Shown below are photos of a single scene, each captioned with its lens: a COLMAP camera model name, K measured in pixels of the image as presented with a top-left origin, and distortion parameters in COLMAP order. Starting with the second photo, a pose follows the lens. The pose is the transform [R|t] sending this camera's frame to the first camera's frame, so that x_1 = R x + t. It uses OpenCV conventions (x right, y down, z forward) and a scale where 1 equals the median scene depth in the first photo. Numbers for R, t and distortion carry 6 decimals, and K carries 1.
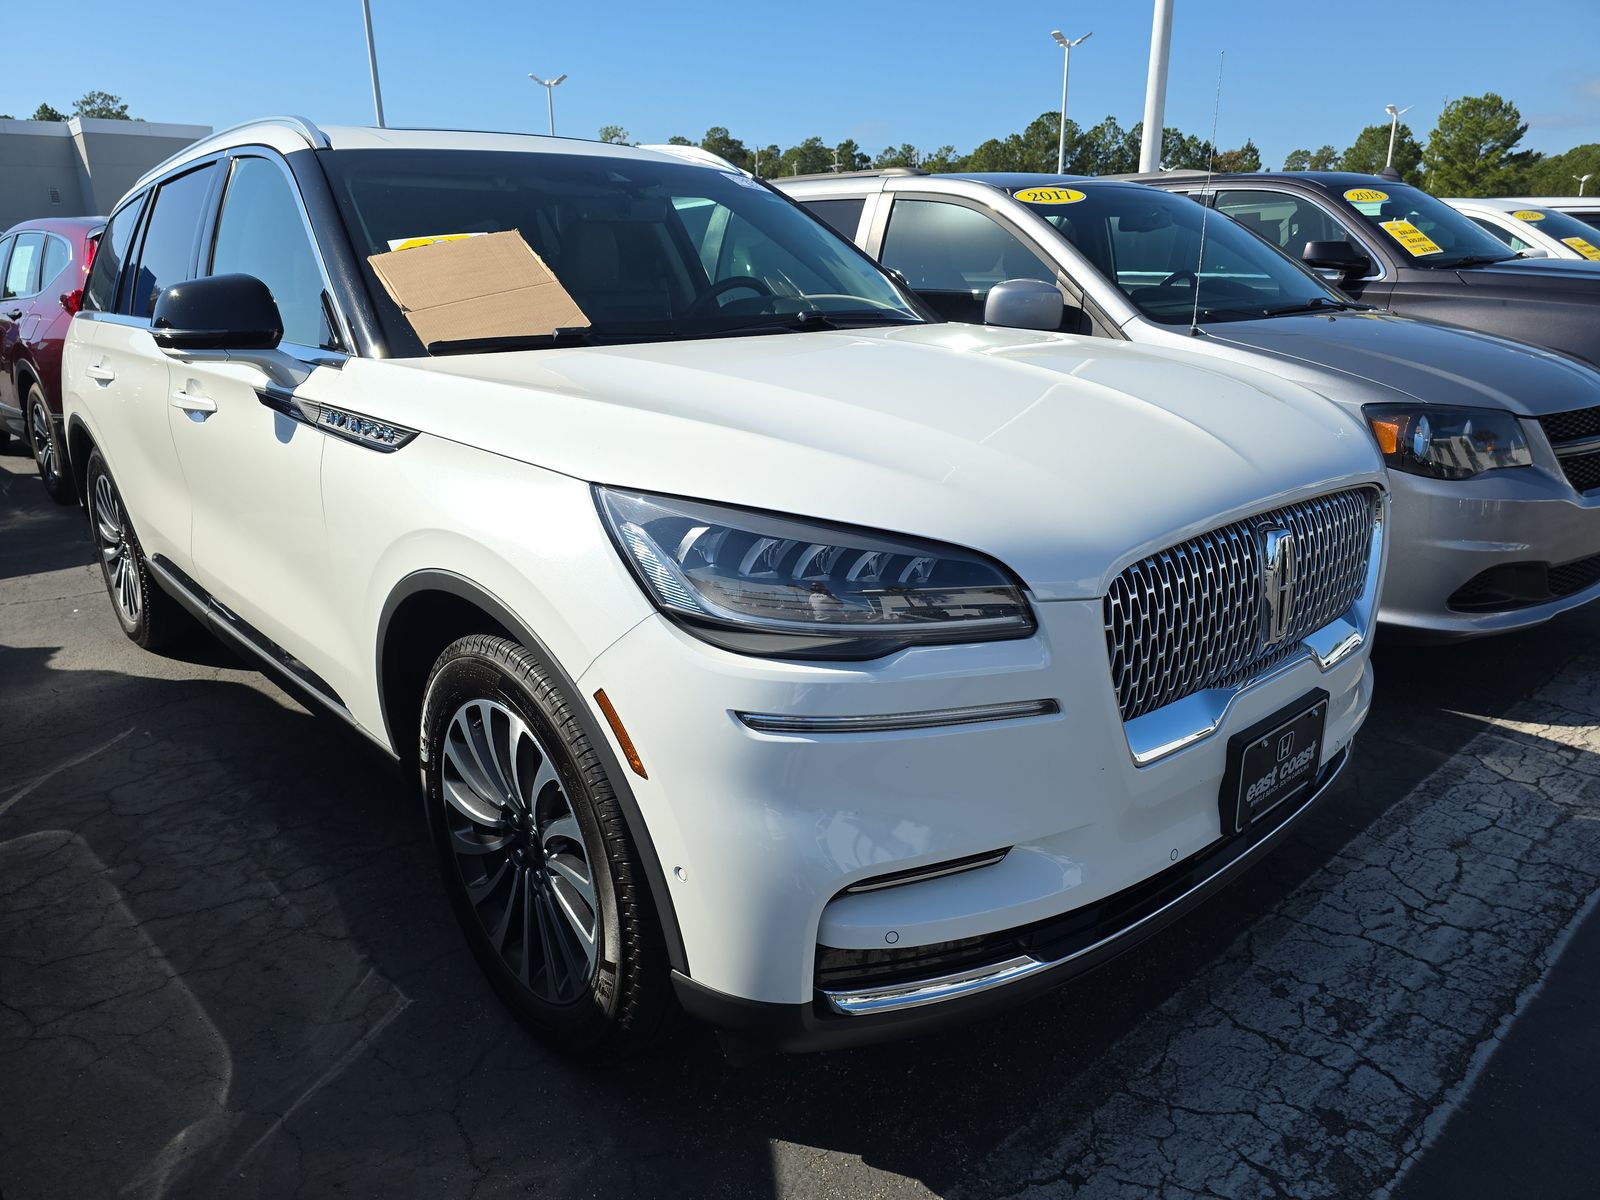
lens RADIAL K [[1080.2, 0, 800.0], [0, 1080.2, 600.0], [0, 0, 1]] dist [-0.001015, 0.000012]
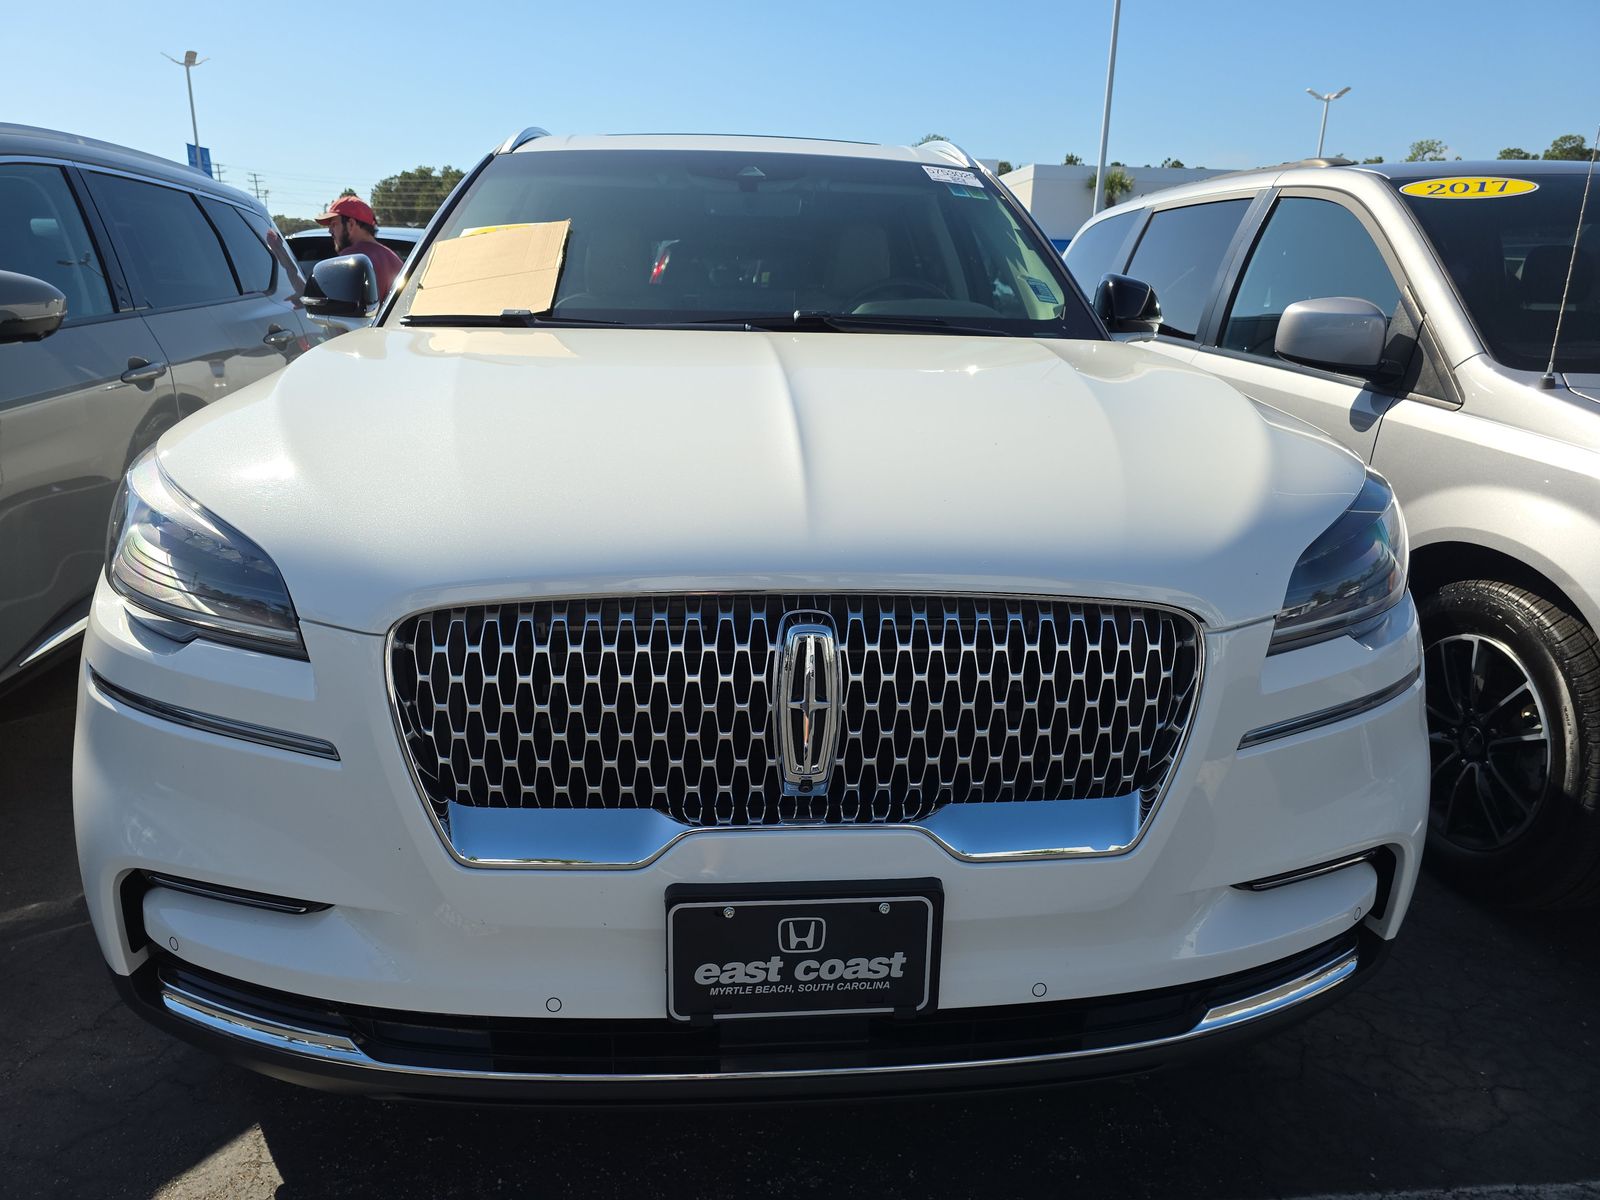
lens RADIAL K [[1067.6, 0, 800.0], [0, 1067.6, 600.0], [0, 0, 1]] dist [-0.005389, -0.003199]
pose [[0.783042, 0.200223, -0.588860, 0.459068], [-0.209331, 0.976373, 0.053624, -0.063552], [0.585684, 0.081277, 0.806454, 0.241854]]
